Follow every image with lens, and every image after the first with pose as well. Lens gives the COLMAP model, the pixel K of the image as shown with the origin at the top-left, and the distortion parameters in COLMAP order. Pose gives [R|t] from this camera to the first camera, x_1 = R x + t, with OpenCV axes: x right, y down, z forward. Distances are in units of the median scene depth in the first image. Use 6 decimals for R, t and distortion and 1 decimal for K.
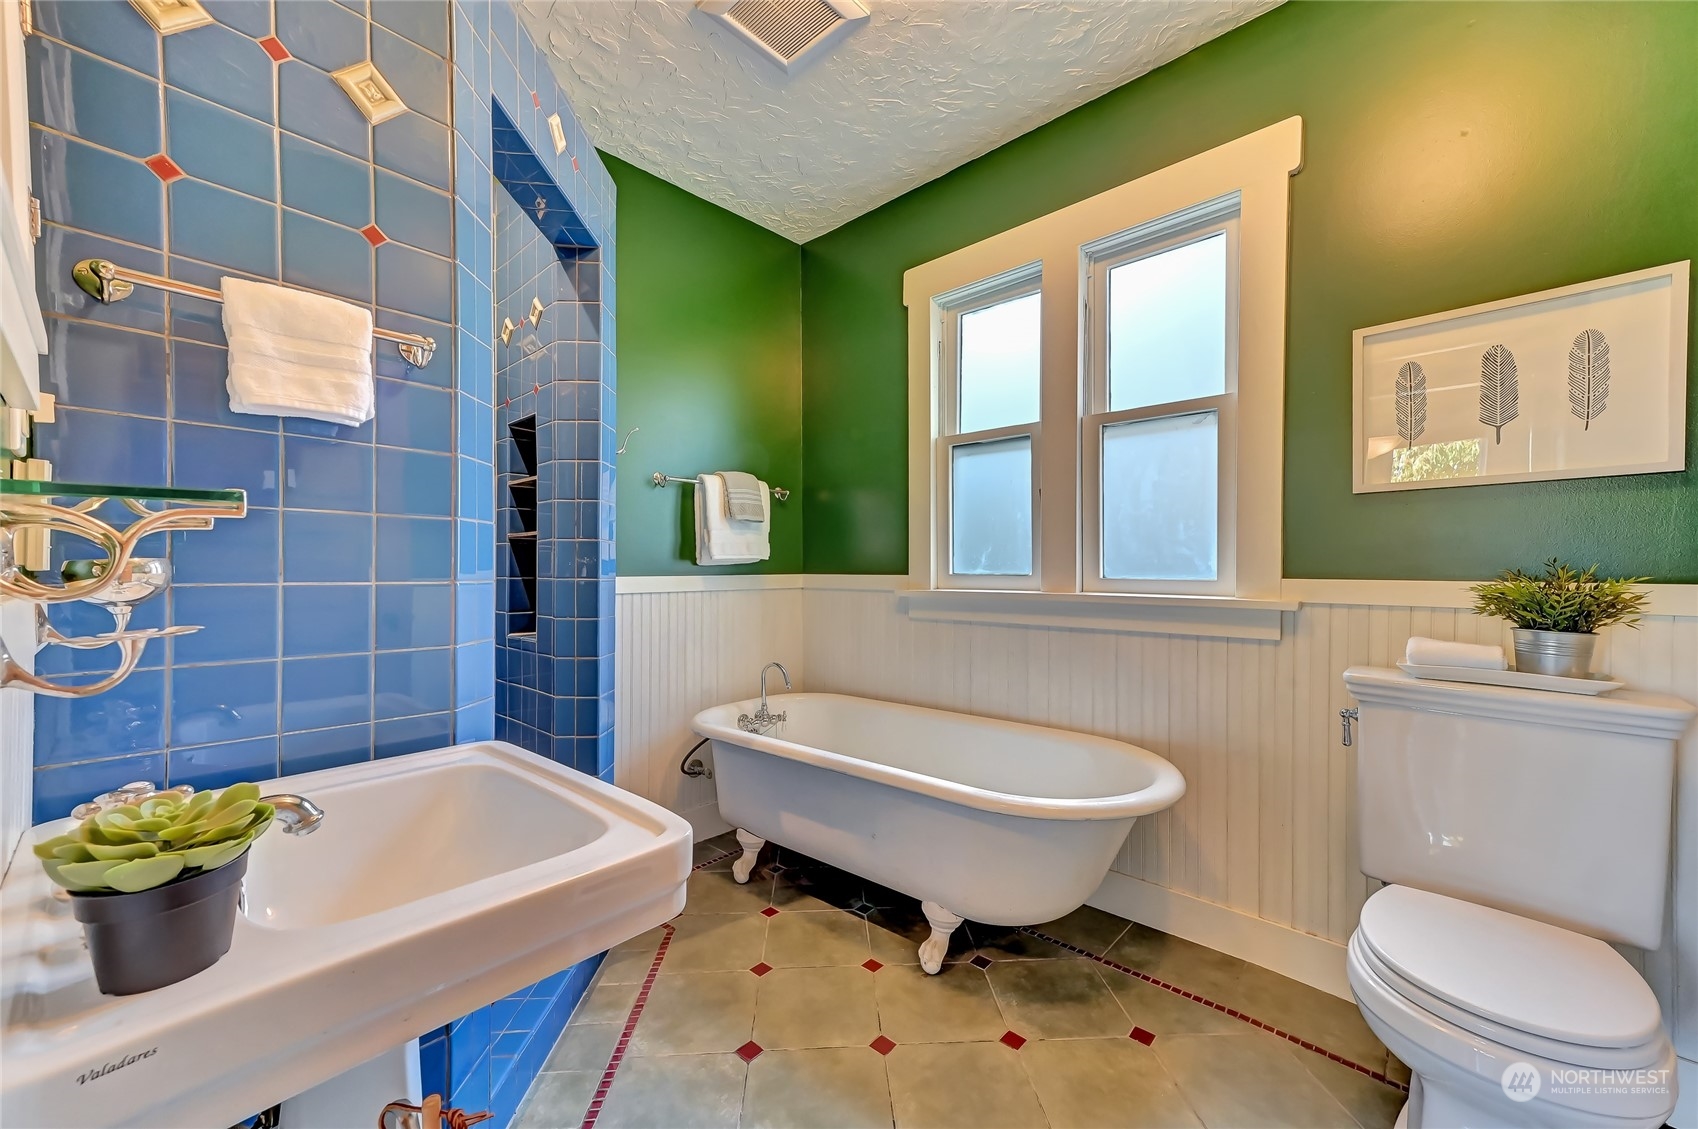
lens RADIAL K [[678.2, 0, 853.8], [0, 678.2, 567.5], [0, 0, 1]] dist [0.002026, 0.000379]
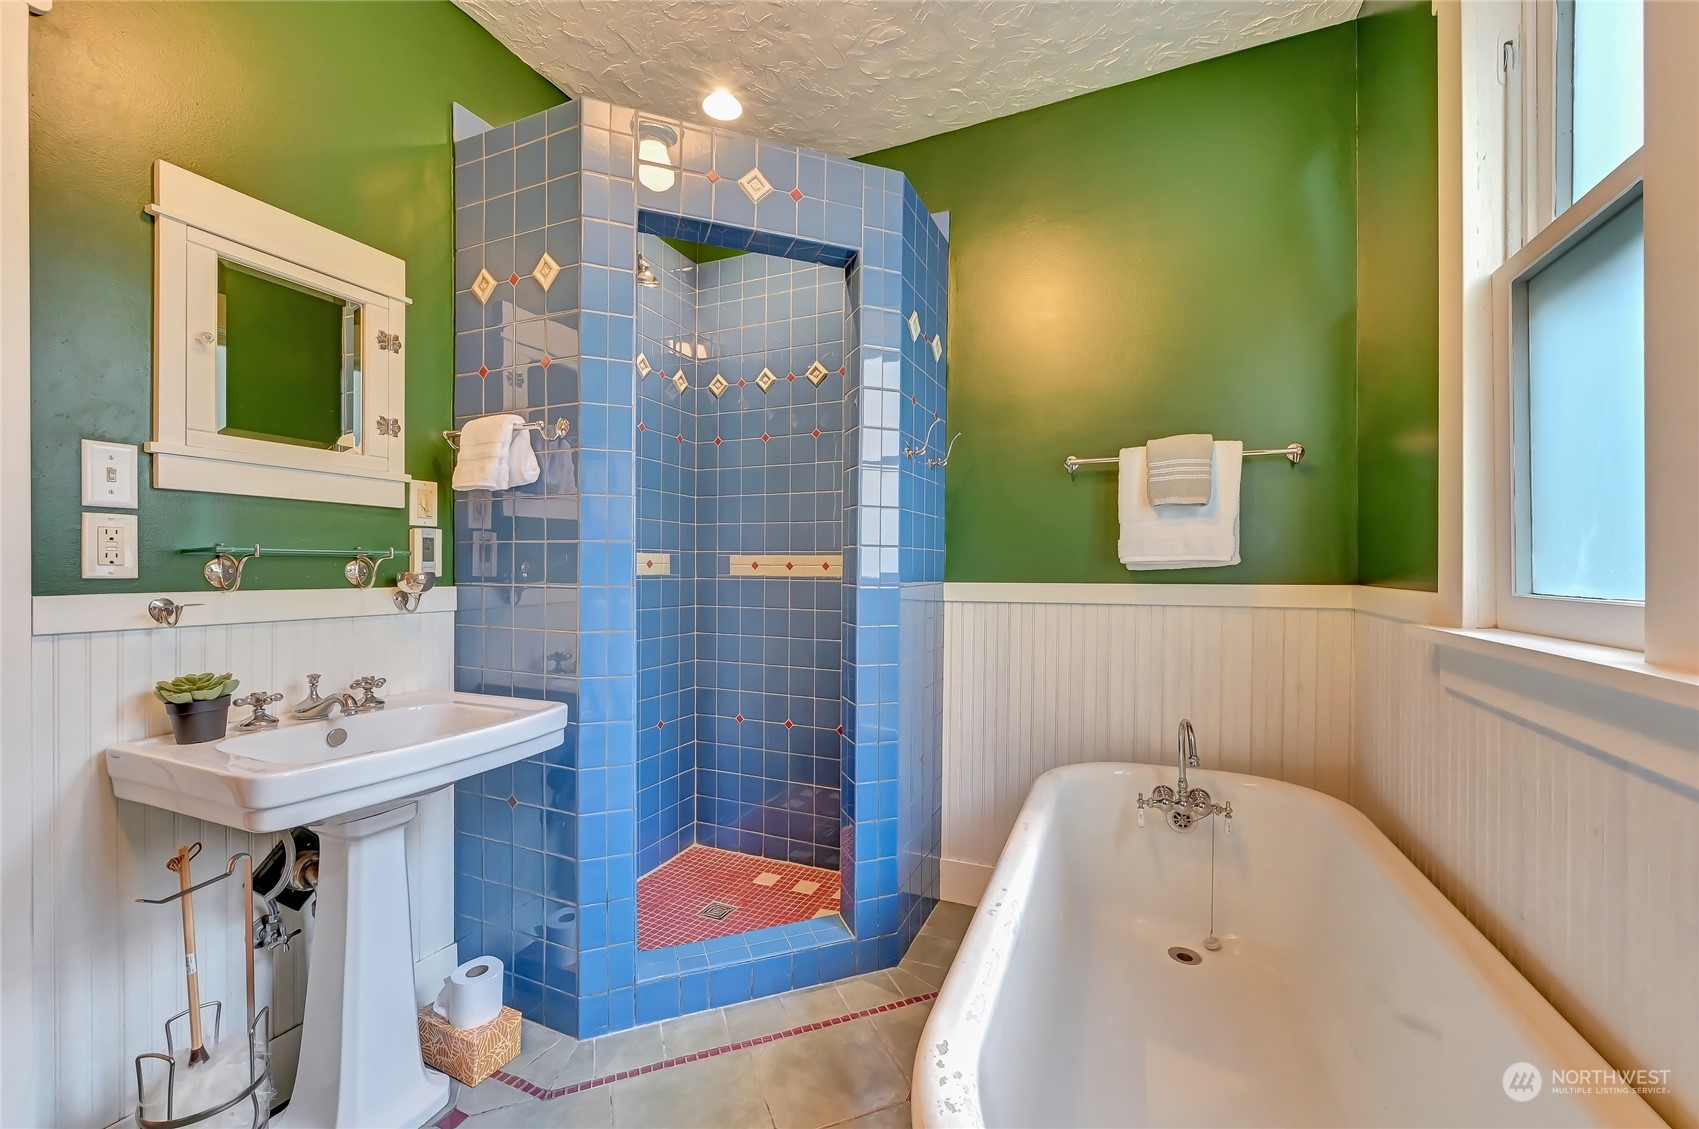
lens RADIAL K [[678.6, 0, 851.0], [0, 678.6, 570.2], [0, 0, 1]] dist [0.002026, 0.000379]
pose [[0.311210, 0.001629, -0.950340, 0.407974], [-0.000215, 0.999999, 0.001643, -0.005876], [0.950341, -0.000307, 0.311210, 0.485881]]
